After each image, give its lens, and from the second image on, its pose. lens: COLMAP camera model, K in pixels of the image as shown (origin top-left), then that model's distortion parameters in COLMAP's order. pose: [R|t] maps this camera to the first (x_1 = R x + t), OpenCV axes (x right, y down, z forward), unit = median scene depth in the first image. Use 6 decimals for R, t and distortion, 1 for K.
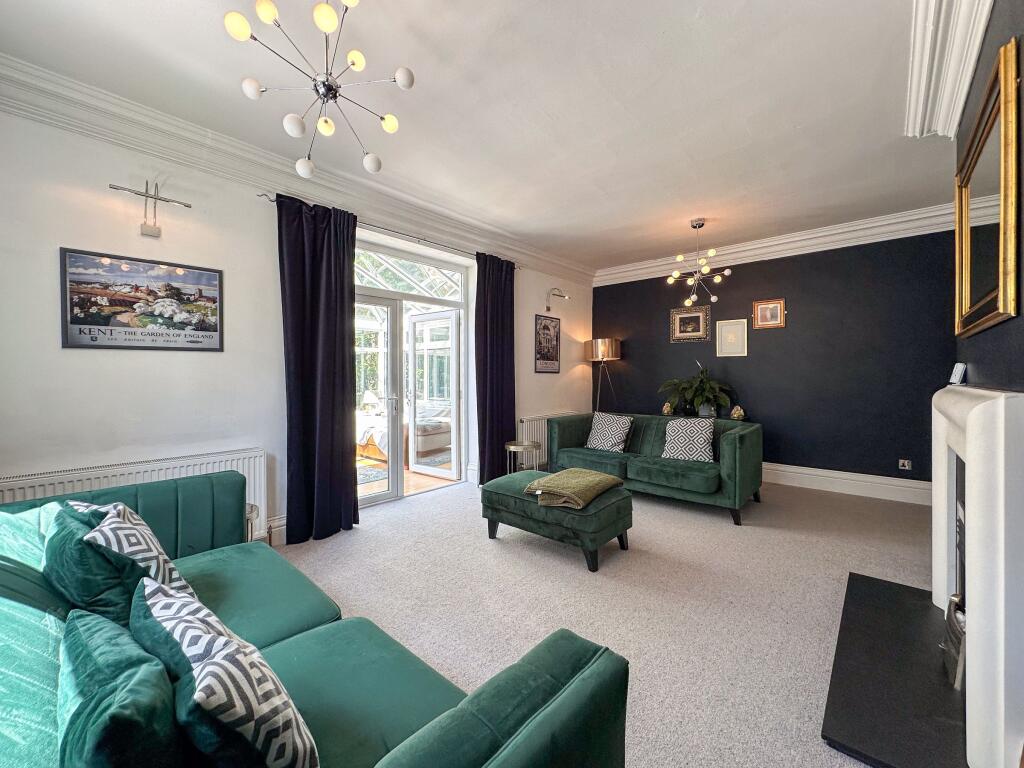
lens RADIAL K [[412.0, 0, 509.3], [0, 412.0, 380.5], [0, 0, 1]] dist [-0.001907, -0.000180]
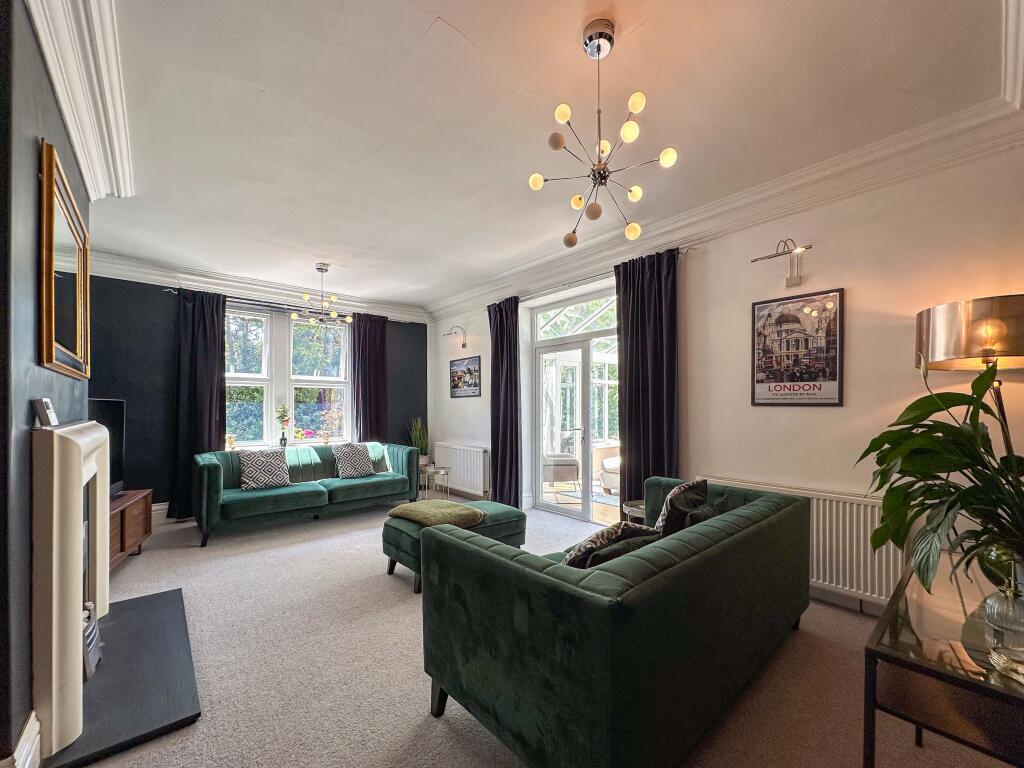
lens RADIAL K [[414.0, 0, 511.7], [0, 414.0, 404.8], [0, 0, 1]] dist [-0.000254, 0.000020]
pose [[-0.120731, 0.004365, -0.992676, 1.279197], [-0.005075, 0.999975, 0.005015, -0.040756], [0.992672, 0.005644, -0.120706, 1.409704]]
